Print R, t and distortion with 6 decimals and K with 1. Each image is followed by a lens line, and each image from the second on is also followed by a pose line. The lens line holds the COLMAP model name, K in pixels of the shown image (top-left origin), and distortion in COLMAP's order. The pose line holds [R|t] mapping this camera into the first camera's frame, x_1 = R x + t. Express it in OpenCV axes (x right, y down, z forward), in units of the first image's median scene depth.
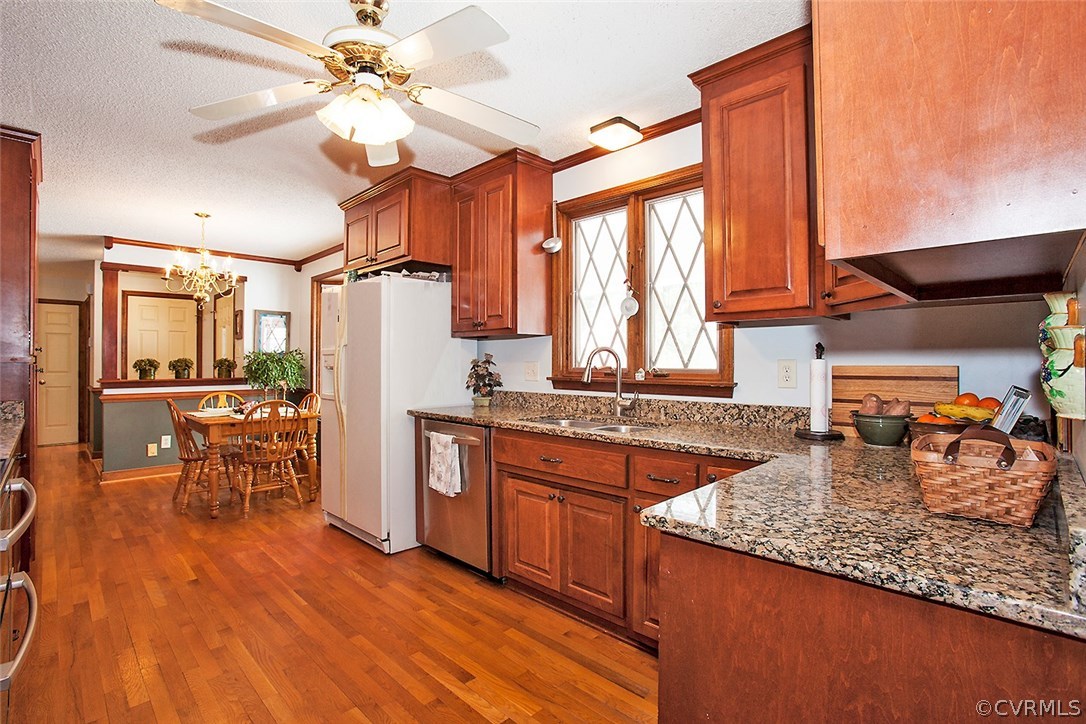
lens RADIAL K [[513.8, 0, 536.0], [0, 513.8, 358.8], [0, 0, 1]] dist [-0.069931, 0.030617]
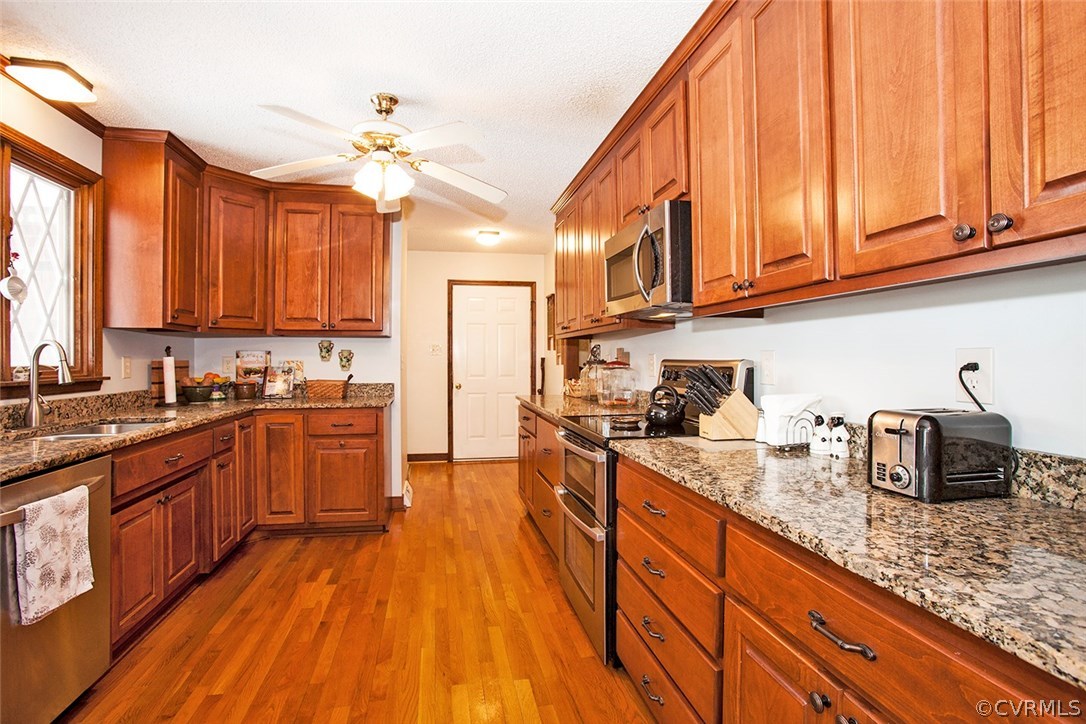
lens RADIAL K [[513.8, 0, 536.0], [0, 513.8, 358.8], [0, 0, 1]] dist [-0.069931, 0.030617]
pose [[-0.833414, 0.003040, 0.552640, -1.091167], [0.001535, 0.999994, -0.003186, 0.011563], [-0.552646, -0.001807, -0.833414, 1.439937]]
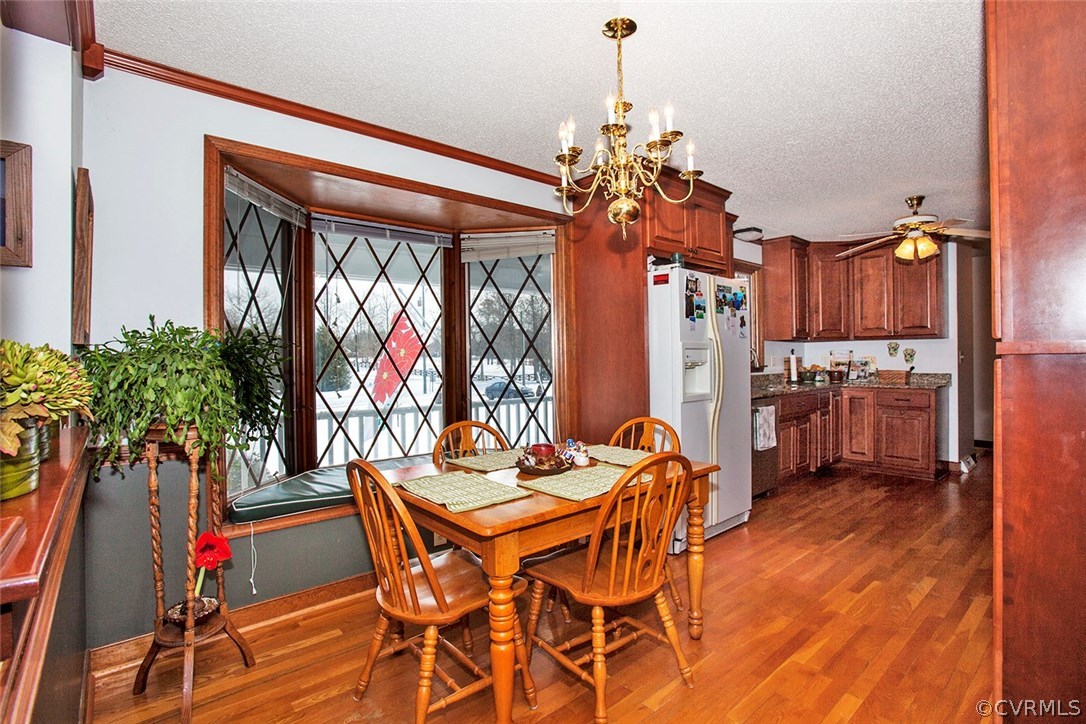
lens RADIAL K [[513.8, 0, 536.0], [0, 513.8, 358.8], [0, 0, 1]] dist [-0.069931, 0.030617]
pose [[0.076910, -0.000569, 0.997038, -2.062350], [0.007819, 0.999969, -0.000033, 0.009028], [-0.997007, 0.007798, 0.076912, 1.919685]]
